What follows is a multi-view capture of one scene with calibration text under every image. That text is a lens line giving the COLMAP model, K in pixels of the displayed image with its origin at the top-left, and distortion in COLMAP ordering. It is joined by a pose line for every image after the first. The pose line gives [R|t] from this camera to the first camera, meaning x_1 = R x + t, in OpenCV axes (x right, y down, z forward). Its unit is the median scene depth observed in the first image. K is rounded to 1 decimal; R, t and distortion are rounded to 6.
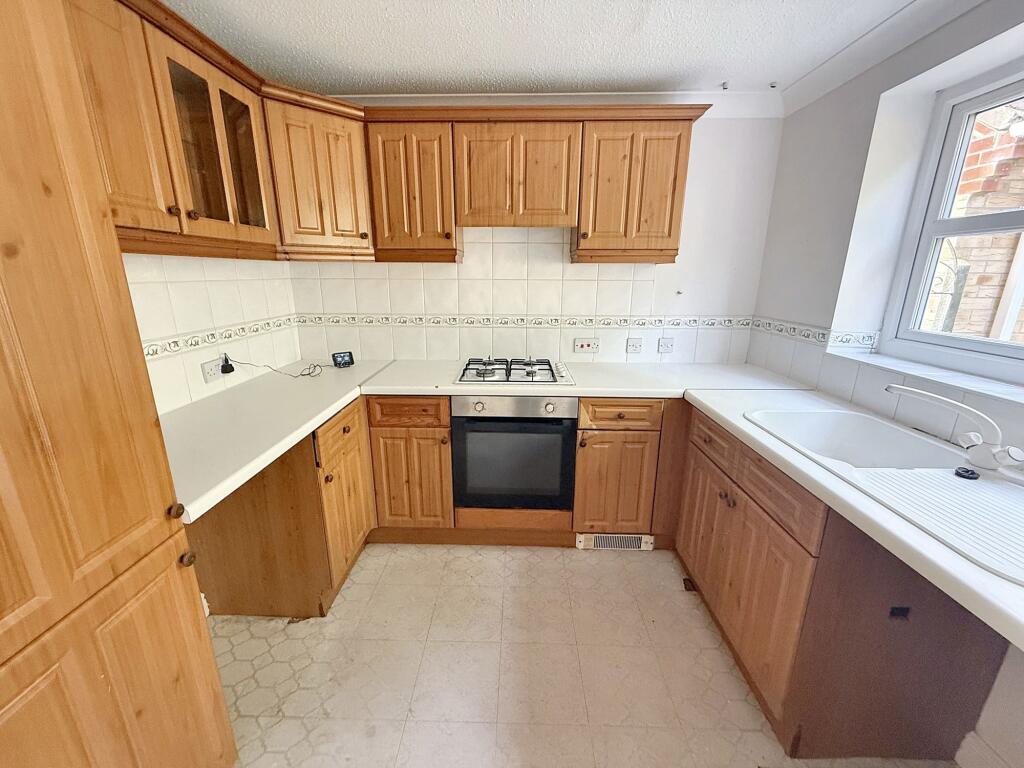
lens RADIAL K [[407.4, 0, 509.5], [0, 407.4, 384.5], [0, 0, 1]] dist [0.001233, -0.000027]
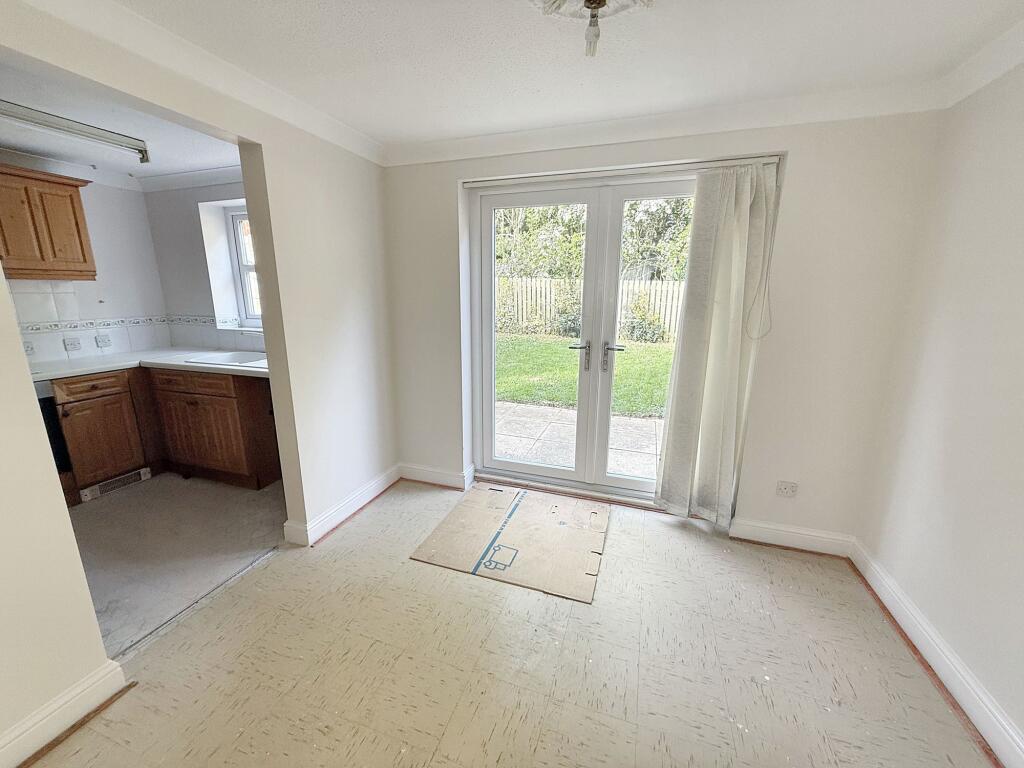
lens RADIAL K [[407.4, 0, 509.2], [0, 407.4, 384.2], [0, 0, 1]] dist [0.001233, -0.000027]
pose [[0.301681, -0.217860, 0.928184, -0.601803], [0.243599, 0.958842, 0.145881, 0.208890], [-0.921764, 0.182095, 0.342335, -0.814174]]
